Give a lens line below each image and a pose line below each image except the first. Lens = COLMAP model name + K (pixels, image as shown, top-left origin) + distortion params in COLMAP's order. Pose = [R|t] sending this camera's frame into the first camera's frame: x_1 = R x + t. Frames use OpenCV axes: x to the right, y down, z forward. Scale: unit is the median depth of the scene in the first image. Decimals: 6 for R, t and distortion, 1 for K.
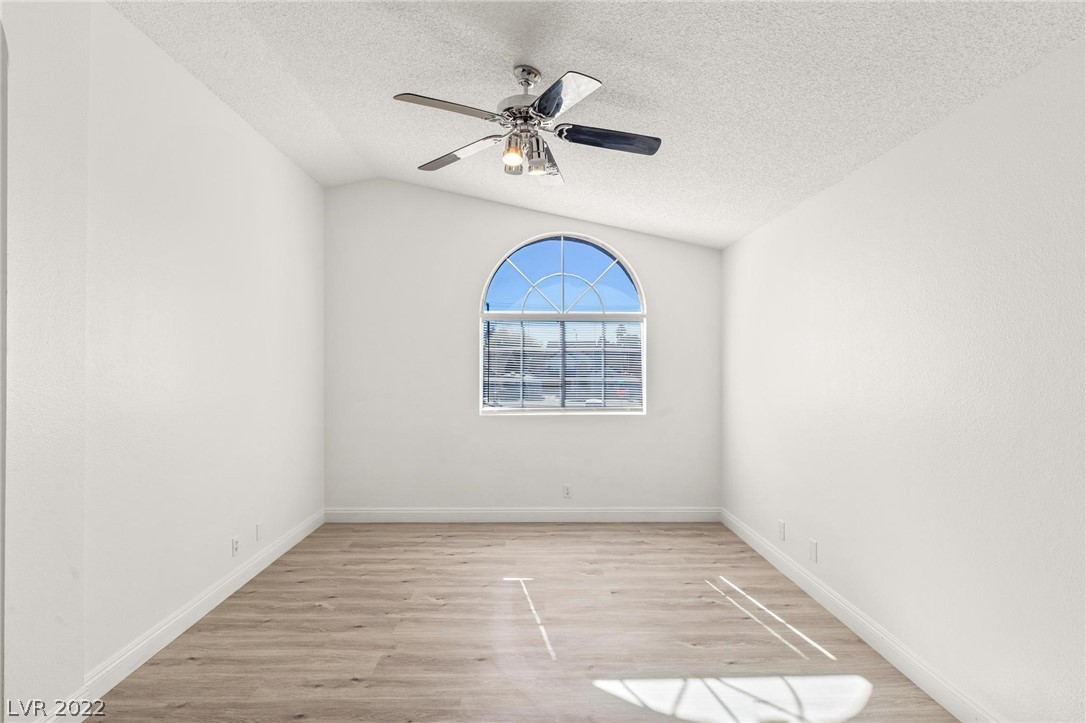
lens RADIAL K [[529.2, 0, 539.1], [0, 529.2, 363.0], [0, 0, 1]] dist [-0.010962, 0.002538]
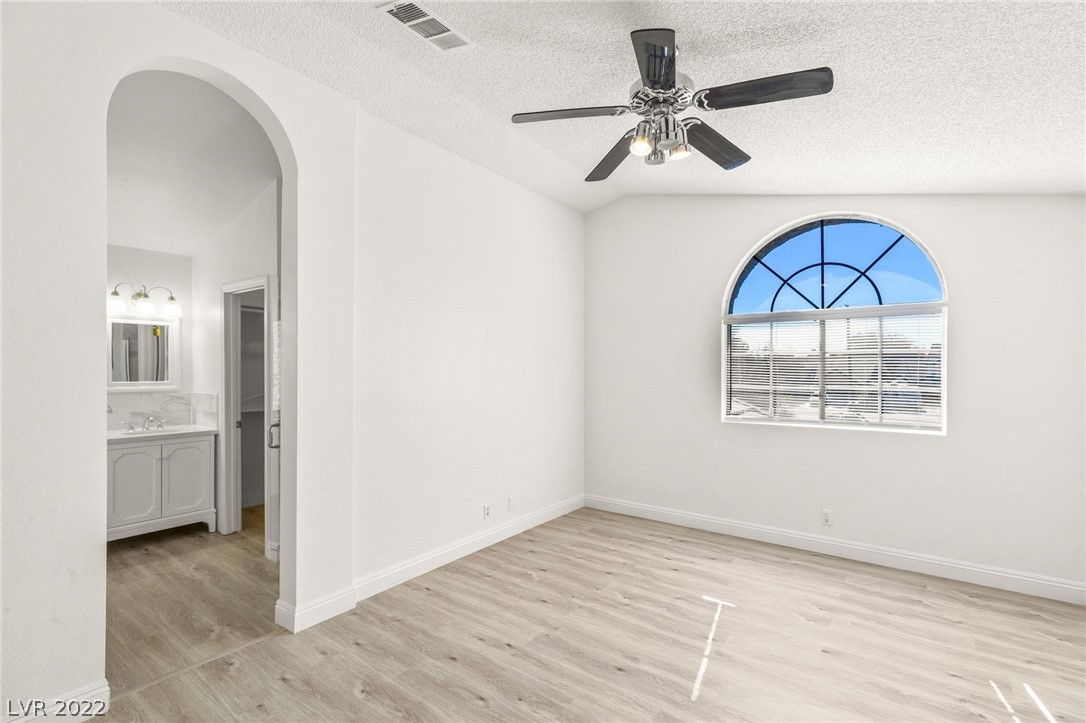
lens RADIAL K [[489.0, 0, 542.9], [0, 489.0, 370.1], [0, 0, 1]] dist [0.002055, -0.000962]
pose [[0.798960, 0.002156, -0.601380, 0.253210], [-0.001005, 0.999997, 0.002250, 0.005368], [0.601383, -0.001194, 0.798960, 0.151593]]
